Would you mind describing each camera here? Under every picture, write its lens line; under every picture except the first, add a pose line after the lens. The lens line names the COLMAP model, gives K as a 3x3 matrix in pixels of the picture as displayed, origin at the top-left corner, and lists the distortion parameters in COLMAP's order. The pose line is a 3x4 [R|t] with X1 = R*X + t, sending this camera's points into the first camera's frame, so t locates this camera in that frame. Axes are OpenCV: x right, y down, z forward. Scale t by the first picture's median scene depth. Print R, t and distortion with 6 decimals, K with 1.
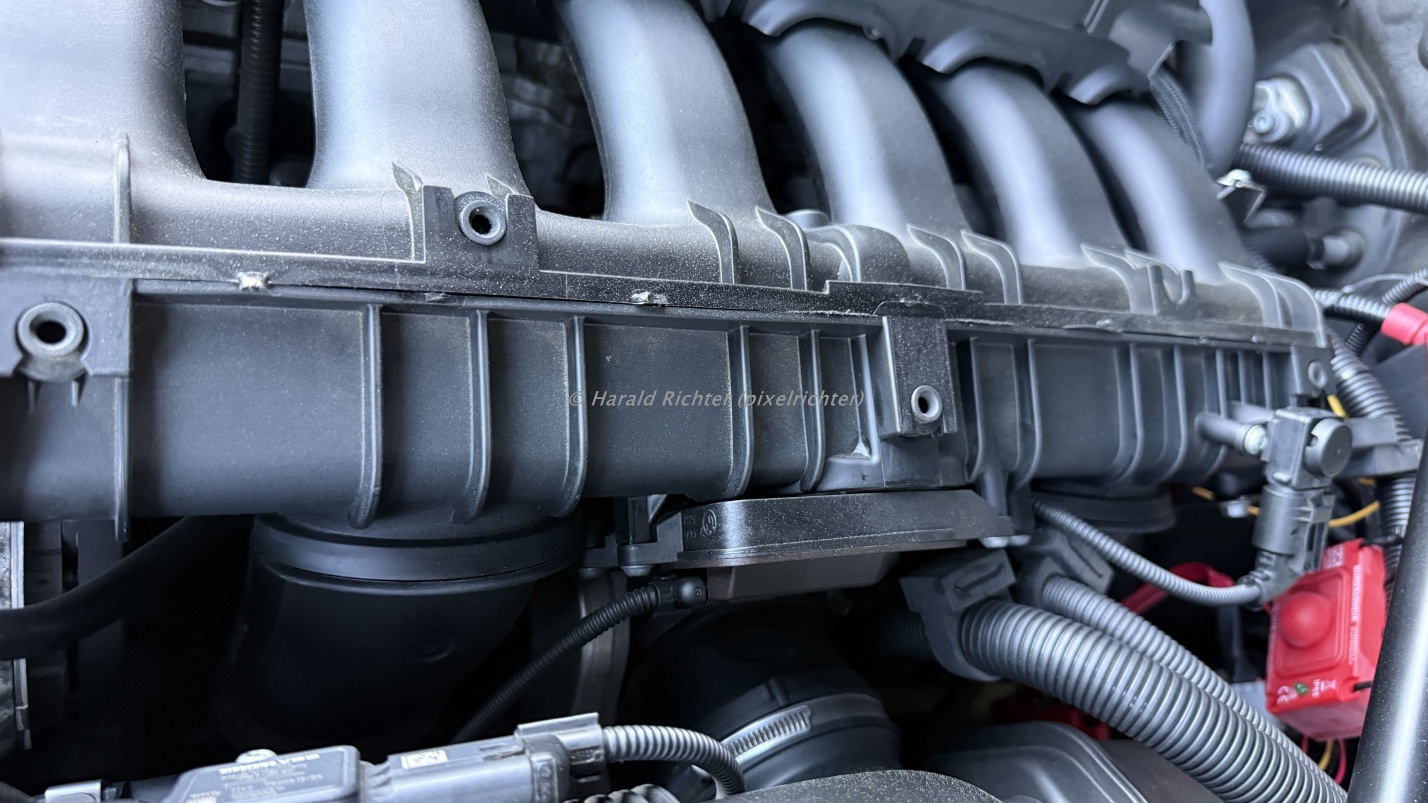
lens RADIAL K [[1015.5, 0, 749.4], [0, 1015.5, 412.2], [0, 0, 1]] dist [0.095281, -0.164315]
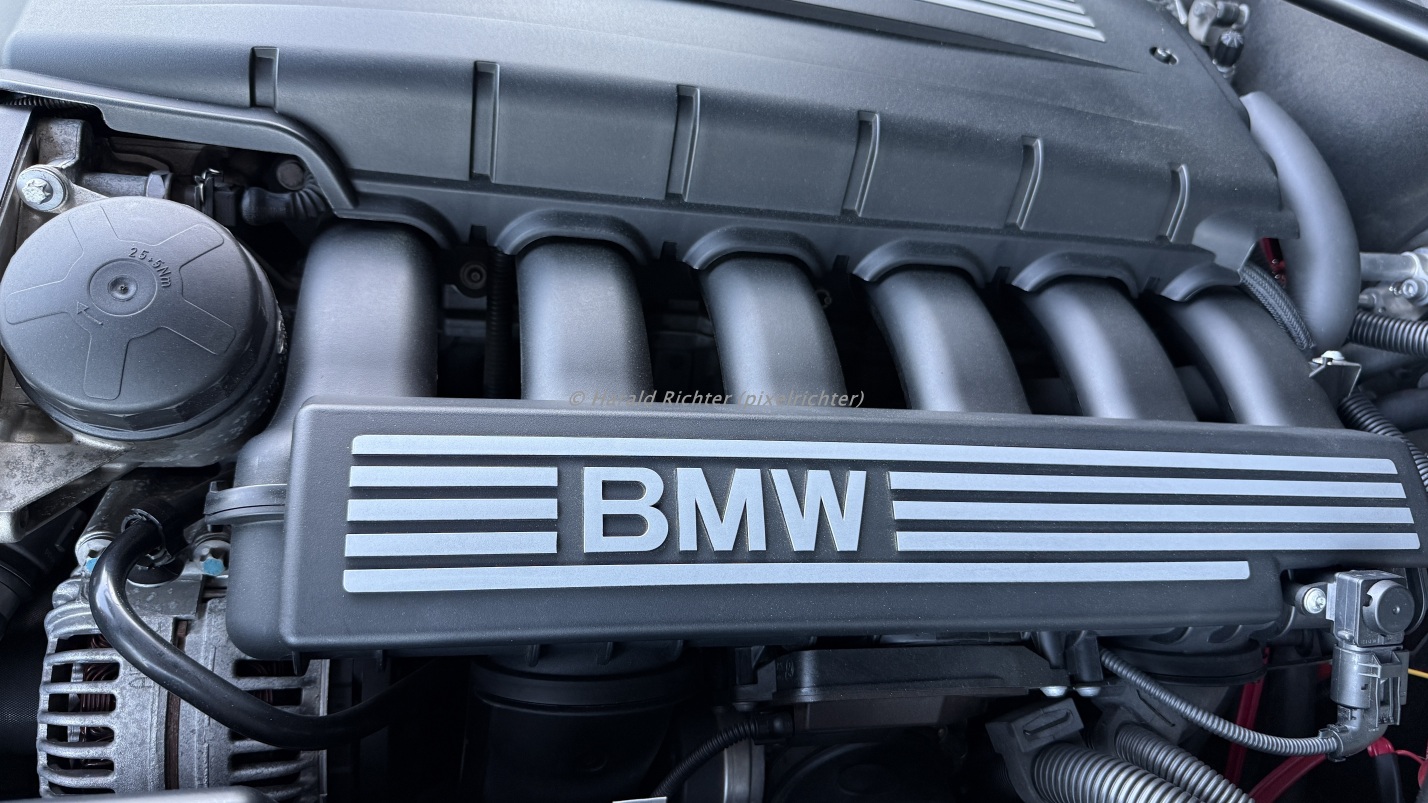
lens RADIAL K [[1015.5, 0, 749.4], [0, 1015.5, 412.2], [0, 0, 1]] dist [0.095281, -0.164315]
pose [[0.971027, -0.053197, -0.232972, 0.248809], [0.014654, 0.986328, -0.164141, -0.000583], [0.238519, 0.155972, 0.958531, -0.345881]]
